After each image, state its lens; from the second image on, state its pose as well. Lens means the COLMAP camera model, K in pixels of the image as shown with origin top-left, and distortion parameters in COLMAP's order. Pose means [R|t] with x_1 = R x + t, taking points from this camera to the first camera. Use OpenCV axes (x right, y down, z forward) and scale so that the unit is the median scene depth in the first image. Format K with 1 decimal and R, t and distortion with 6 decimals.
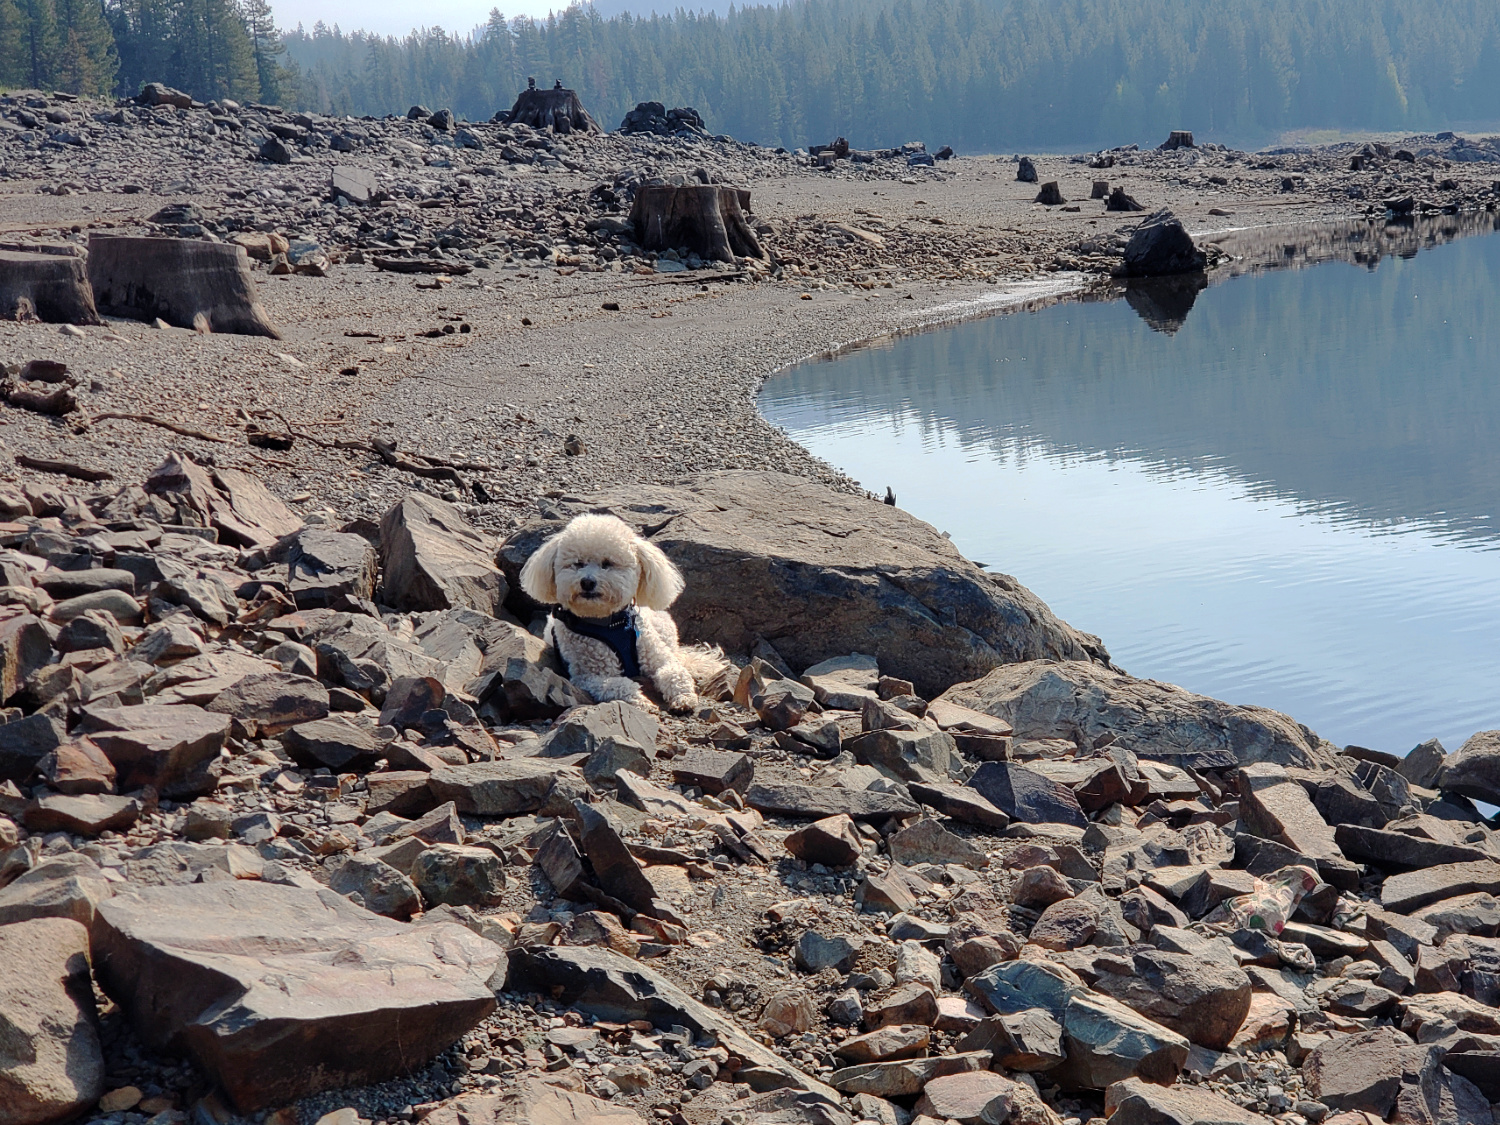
lens RADIAL K [[2329.5, 0, 750.0], [0, 2329.5, 562.5], [0, 0, 1]] dist [0.243486, -0.058377]
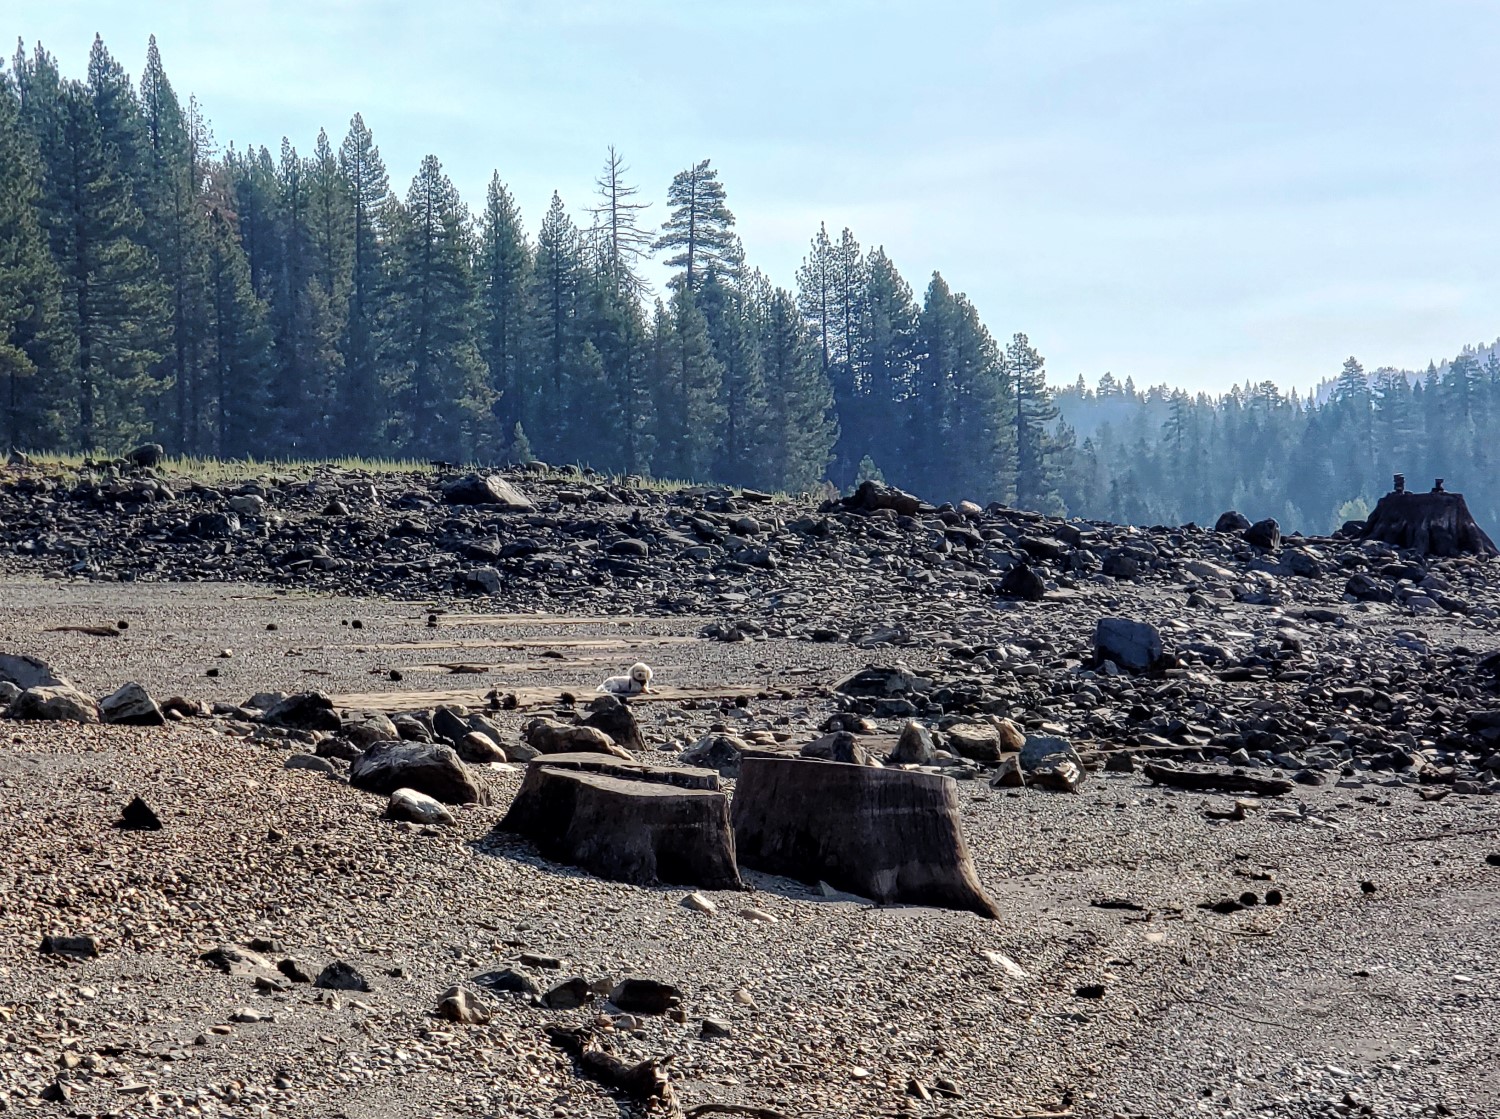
lens RADIAL K [[2481.9, 0, 750.0], [0, 2481.9, 559.5], [0, 0, 1]] dist [0.026436, -1.046278]
pose [[0.946540, 0.066648, -0.315626, -0.045930], [-0.085711, 0.995216, -0.046890, -0.141143], [0.310991, 0.071435, 0.947724, 0.280113]]
